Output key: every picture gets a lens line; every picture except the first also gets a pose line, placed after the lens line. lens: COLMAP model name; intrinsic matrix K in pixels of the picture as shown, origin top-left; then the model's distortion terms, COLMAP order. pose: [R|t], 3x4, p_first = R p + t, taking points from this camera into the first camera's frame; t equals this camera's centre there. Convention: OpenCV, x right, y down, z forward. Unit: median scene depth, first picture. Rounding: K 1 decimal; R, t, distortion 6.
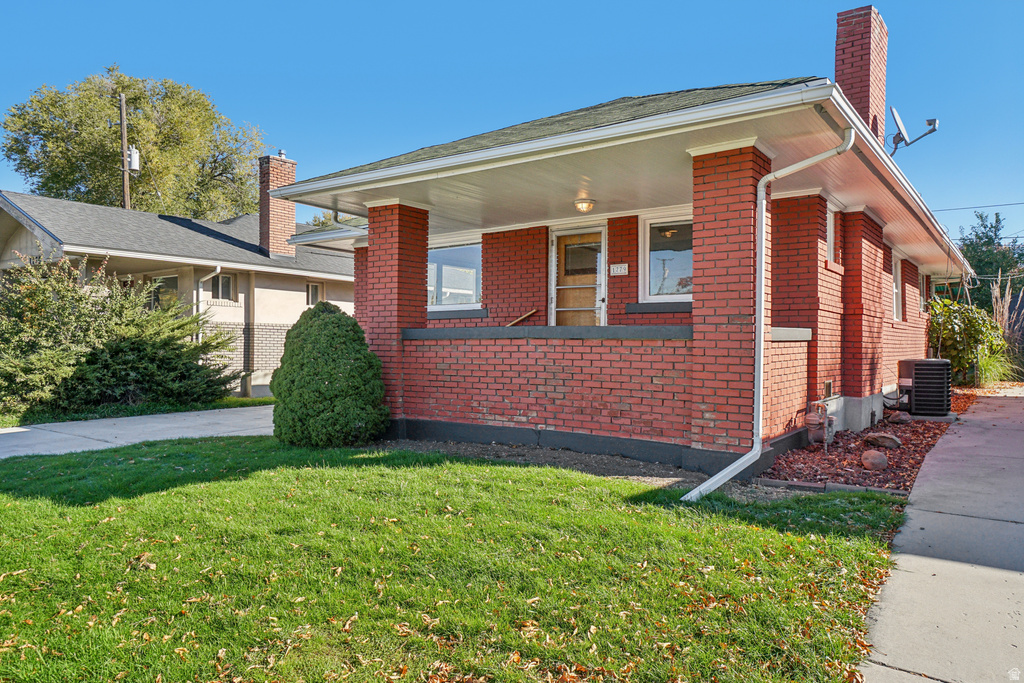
lens RADIAL K [[713.3, 0, 512.0], [0, 713.3, 341.5], [0, 0, 1]] dist [0.018559, 0.001156]
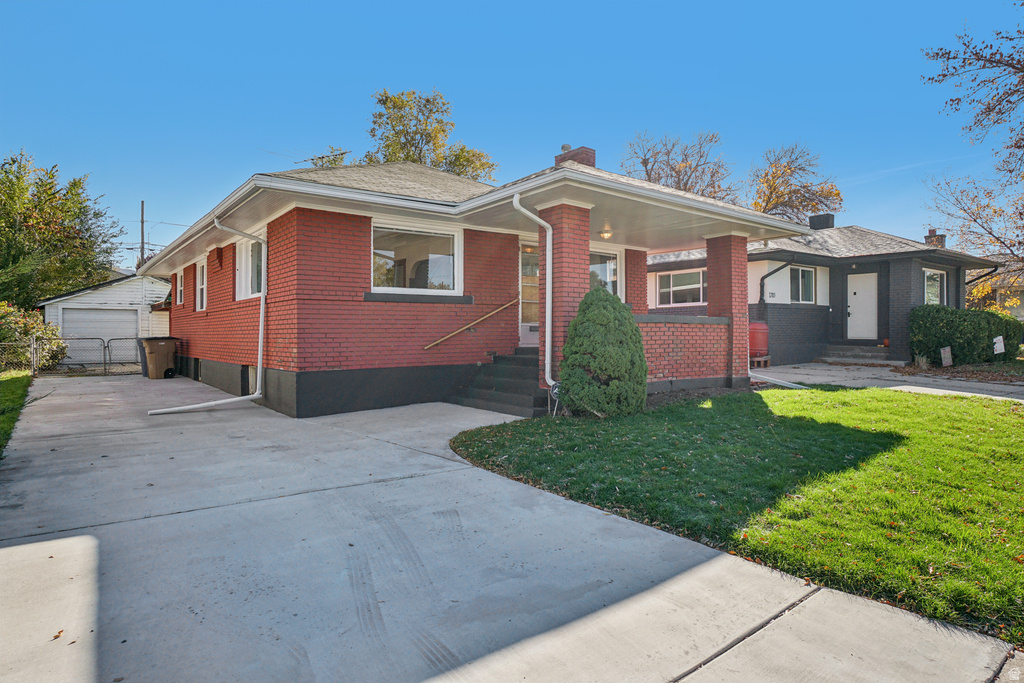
lens RADIAL K [[579.6, 0, 510.5], [0, 579.6, 334.5], [0, 0, 1]] dist [-0.001134, 0.001148]
pose [[0.268663, -0.008263, 0.963199, -1.169071], [-0.000786, 0.999961, 0.008797, 0.009159], [-0.963234, -0.003120, 0.268646, 0.893759]]
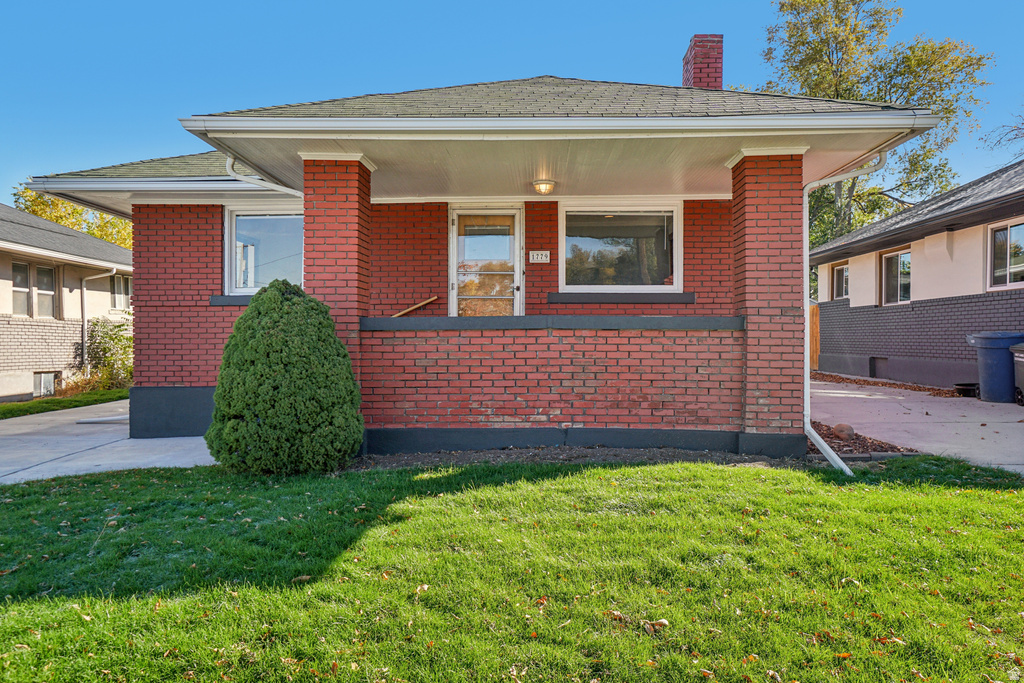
lens RADIAL K [[775.0, 0, 518.0], [0, 775.0, 336.5], [0, 0, 1]] dist [0.040236, -0.000630]
pose [[0.824326, -0.005343, 0.566090, -0.518327], [0.002945, 0.999982, 0.005150, -0.000112], [-0.566108, -0.002578, 0.824327, 0.187790]]
